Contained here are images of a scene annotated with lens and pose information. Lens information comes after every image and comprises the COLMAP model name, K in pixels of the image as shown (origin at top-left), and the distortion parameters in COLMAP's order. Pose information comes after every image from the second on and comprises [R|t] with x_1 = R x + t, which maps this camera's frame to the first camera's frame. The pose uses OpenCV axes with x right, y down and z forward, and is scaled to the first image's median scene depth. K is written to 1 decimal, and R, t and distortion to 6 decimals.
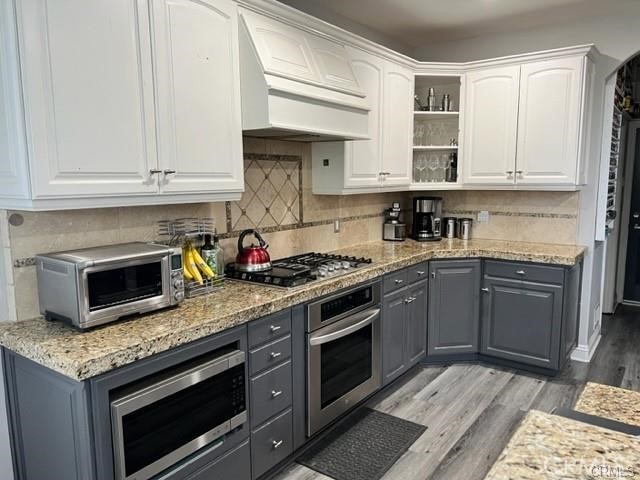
lens RADIAL K [[478.1, 0, 320.9], [0, 478.1, 242.1], [0, 0, 1]] dist [0.076750, -0.097615]
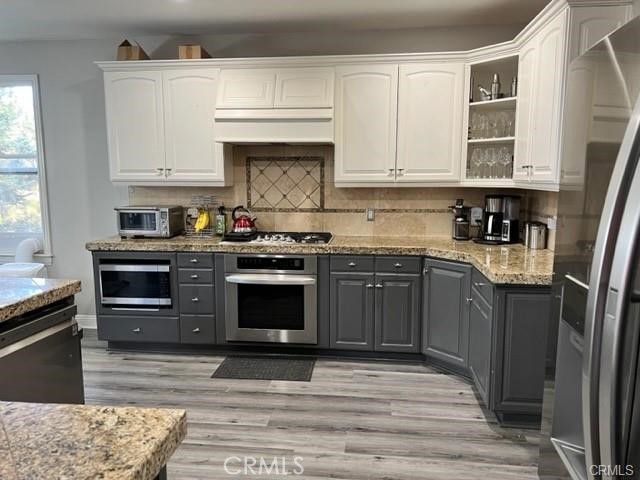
lens RADIAL K [[478.1, 0, 320.9], [0, 478.1, 242.1], [0, 0, 1]] dist [0.076750, -0.097615]
pose [[0.497694, 0.123536, -0.858510, 0.984742], [-0.119209, 0.990155, 0.073371, -0.040643], [0.859121, 0.065825, 0.507521, 0.317480]]
